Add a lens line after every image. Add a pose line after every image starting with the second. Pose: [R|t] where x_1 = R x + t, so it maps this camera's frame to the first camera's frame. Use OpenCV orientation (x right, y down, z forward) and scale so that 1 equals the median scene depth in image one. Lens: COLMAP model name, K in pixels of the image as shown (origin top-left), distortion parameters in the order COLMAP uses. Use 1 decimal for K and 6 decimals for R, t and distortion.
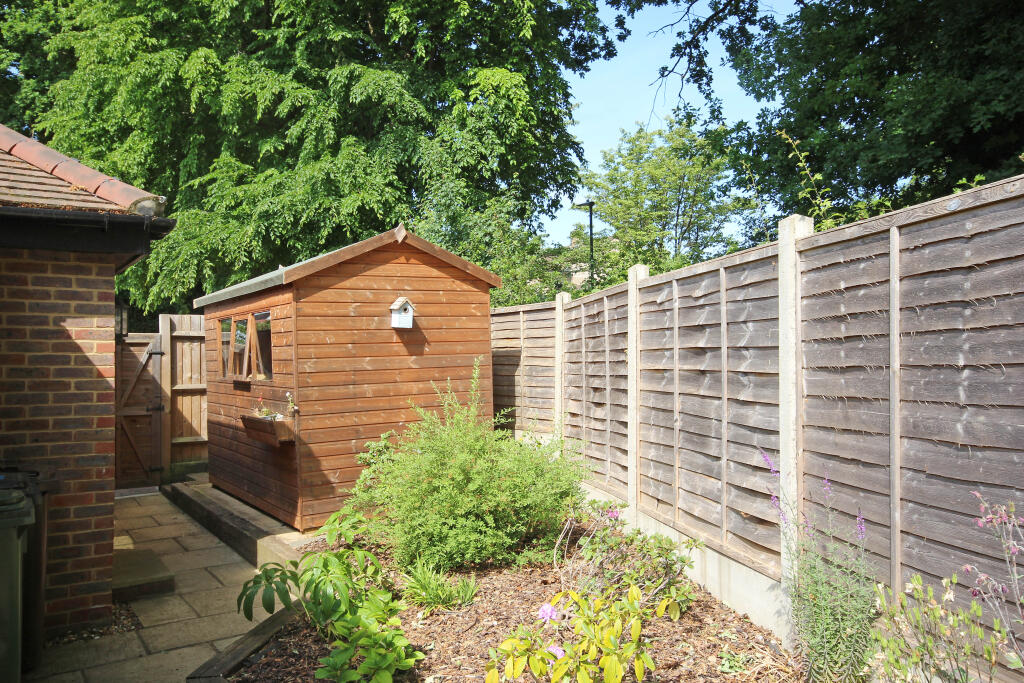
lens RADIAL K [[794.2, 0, 512.6], [0, 794.2, 351.5], [0, 0, 1]] dist [0.007422, -0.000085]
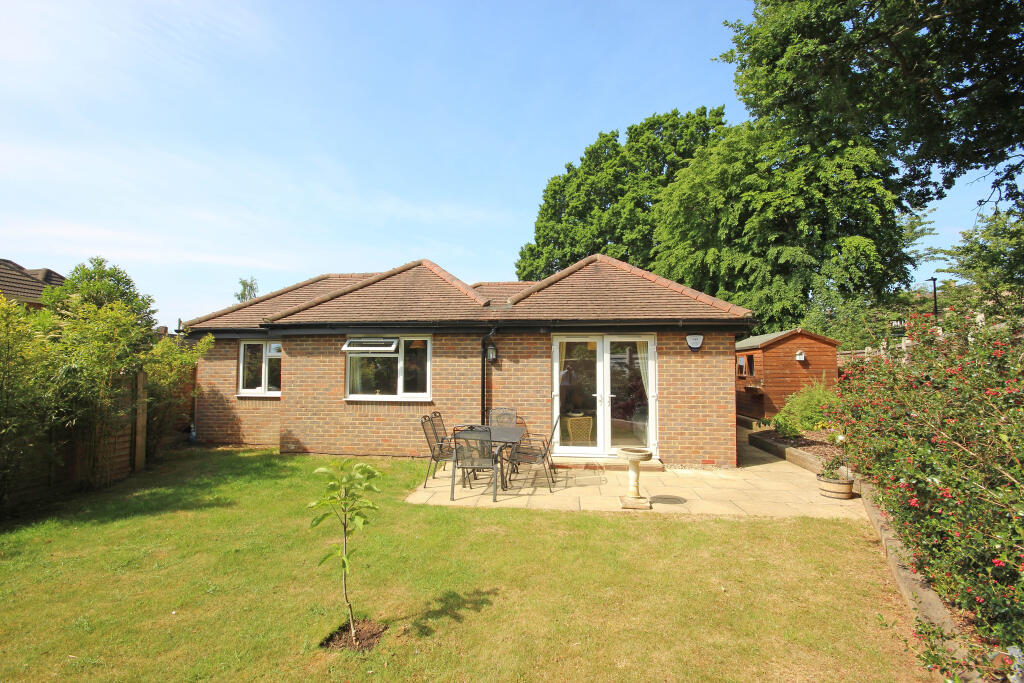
lens RADIAL K [[473.4, 0, 509.3], [0, 473.4, 357.2], [0, 0, 1]] dist [0.000564, -0.003154]
pose [[0.762362, -0.008705, -0.647092, 0.102859], [0.000298, 0.999914, -0.013100, -0.009588], [0.647150, 0.009794, 0.762299, -0.618982]]
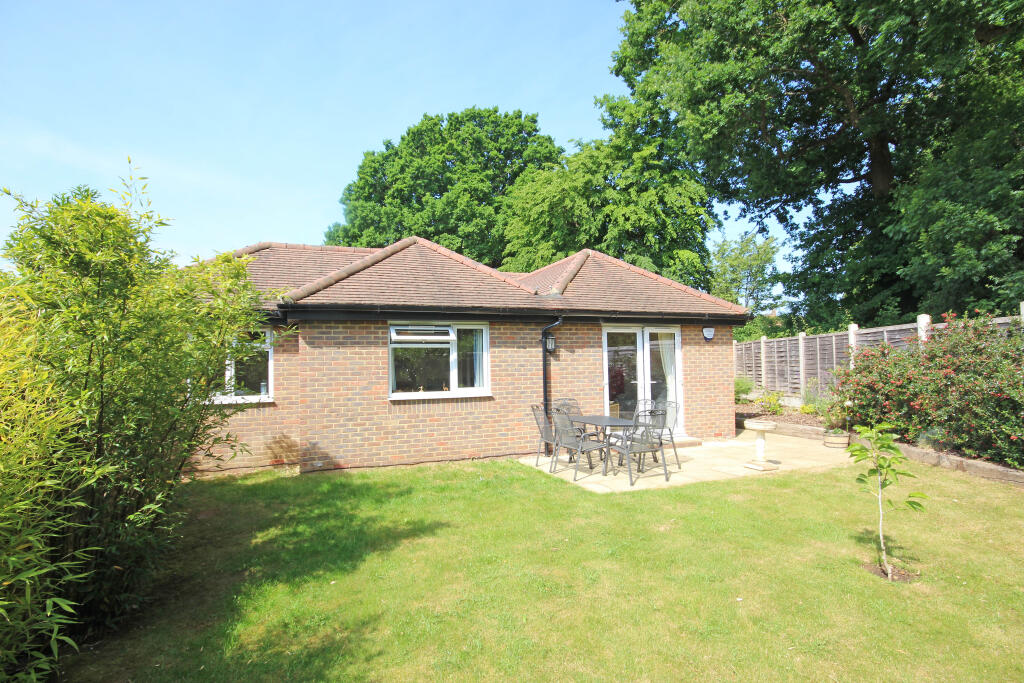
lens RADIAL K [[510.9, 0, 514.7], [0, 510.9, 355.9], [0, 0, 1]] dist [0.010864, 0.001047]
pose [[0.980151, -0.017573, -0.197470, -0.257261], [0.016180, 0.999832, -0.008662, -0.001354], [0.197589, 0.005295, 0.980271, -0.823472]]
